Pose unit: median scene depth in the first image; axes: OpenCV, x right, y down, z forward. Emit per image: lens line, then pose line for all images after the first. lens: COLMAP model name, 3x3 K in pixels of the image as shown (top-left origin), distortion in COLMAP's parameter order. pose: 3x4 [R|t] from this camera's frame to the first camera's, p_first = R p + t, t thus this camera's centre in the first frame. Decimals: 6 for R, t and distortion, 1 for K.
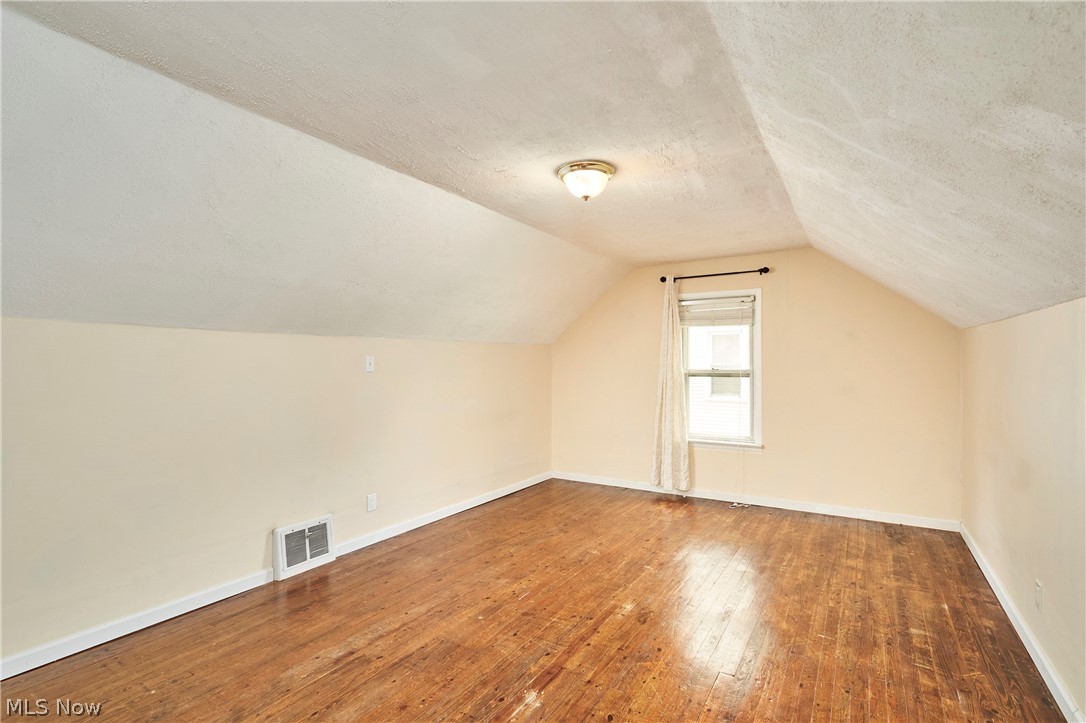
lens RADIAL K [[504.9, 0, 543.8], [0, 504.9, 365.4], [0, 0, 1]] dist [0.001907, 0.000370]
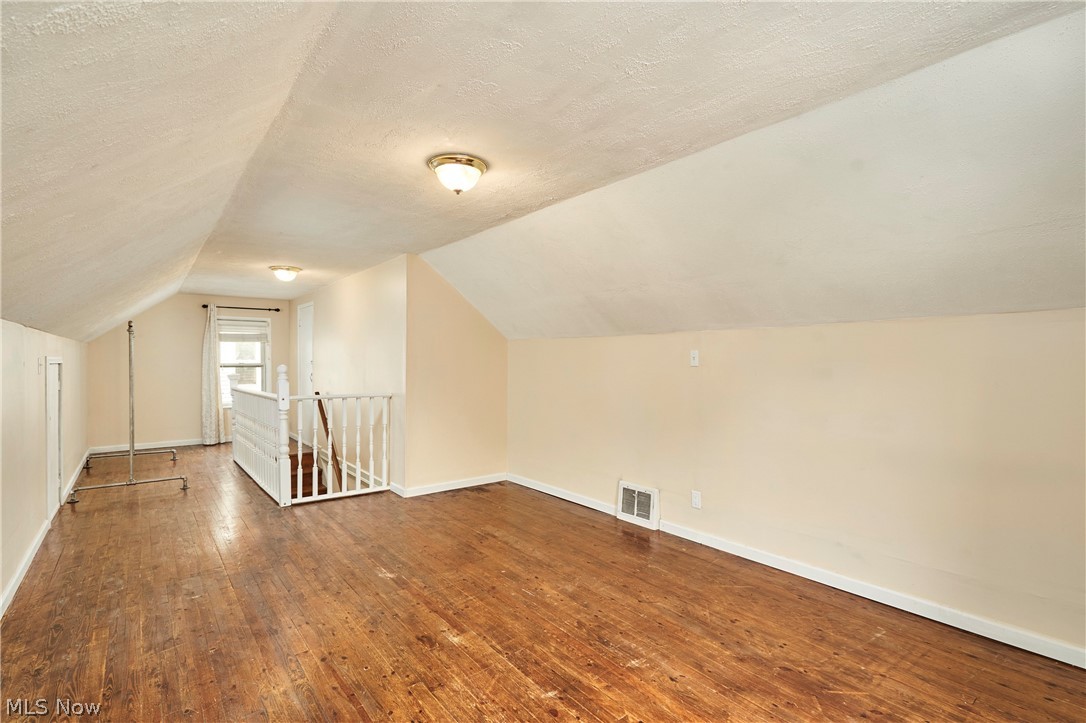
lens RADIAL K [[504.9, 0, 543.8], [0, 504.9, 365.4], [0, 0, 1]] dist [0.001907, 0.000370]
pose [[-0.327500, 0.012548, -0.944768, 0.802237], [0.003111, 0.999921, 0.012202, -0.002327], [0.944846, 0.001057, -0.327513, 1.228795]]
